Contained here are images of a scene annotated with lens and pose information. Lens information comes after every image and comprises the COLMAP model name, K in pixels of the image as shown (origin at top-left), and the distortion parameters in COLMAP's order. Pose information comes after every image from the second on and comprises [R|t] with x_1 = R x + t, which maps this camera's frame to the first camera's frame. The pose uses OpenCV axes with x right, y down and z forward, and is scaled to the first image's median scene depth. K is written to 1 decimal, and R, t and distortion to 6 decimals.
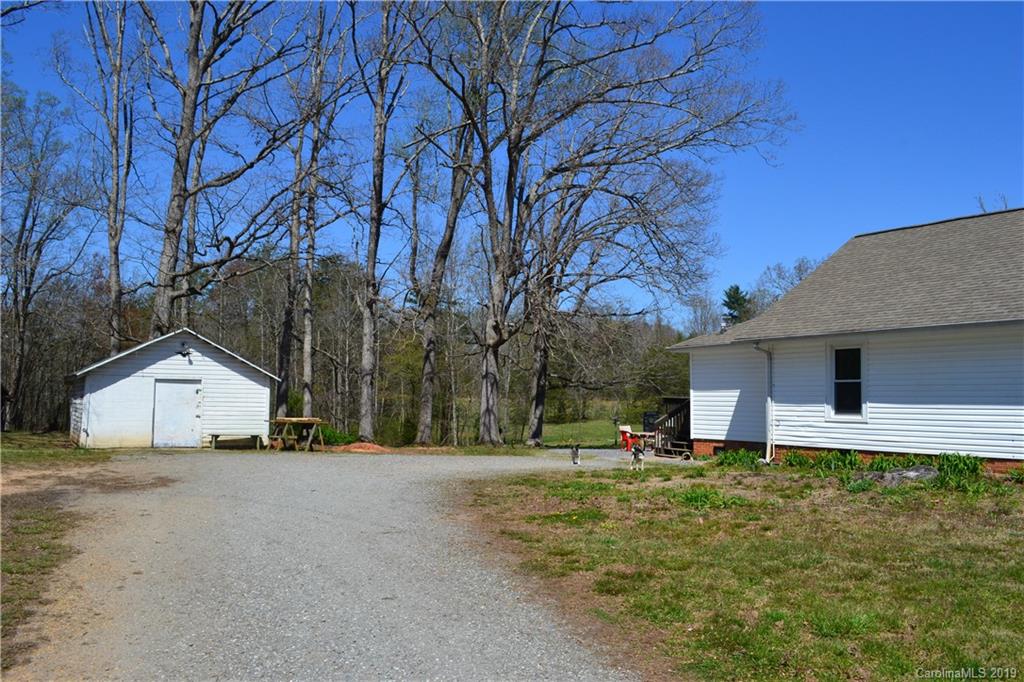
lens RADIAL K [[817.0, 0, 540.4], [0, 817.0, 337.6], [0, 0, 1]] dist [-0.082497, 0.009996]
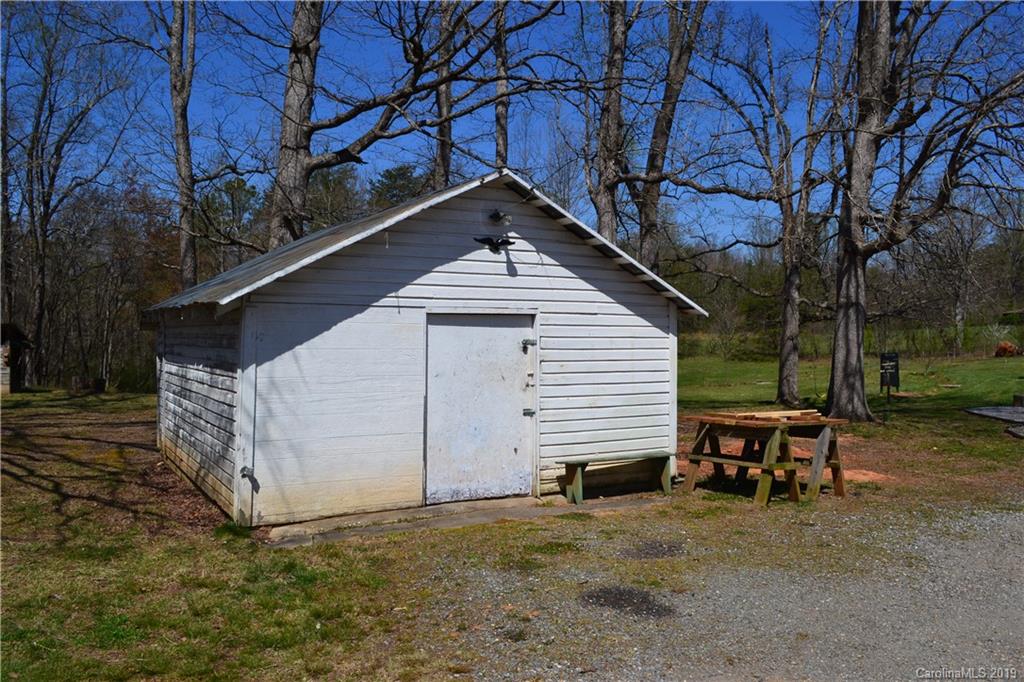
lens RADIAL K [[817.0, 0, 536.3], [0, 817.0, 336.5], [0, 0, 1]] dist [-0.082497, 0.009996]
pose [[0.999679, -0.005869, -0.024634, -0.396060], [0.007876, 0.996586, 0.082184, 0.030033], [0.024067, -0.082352, 0.996313, 0.600564]]
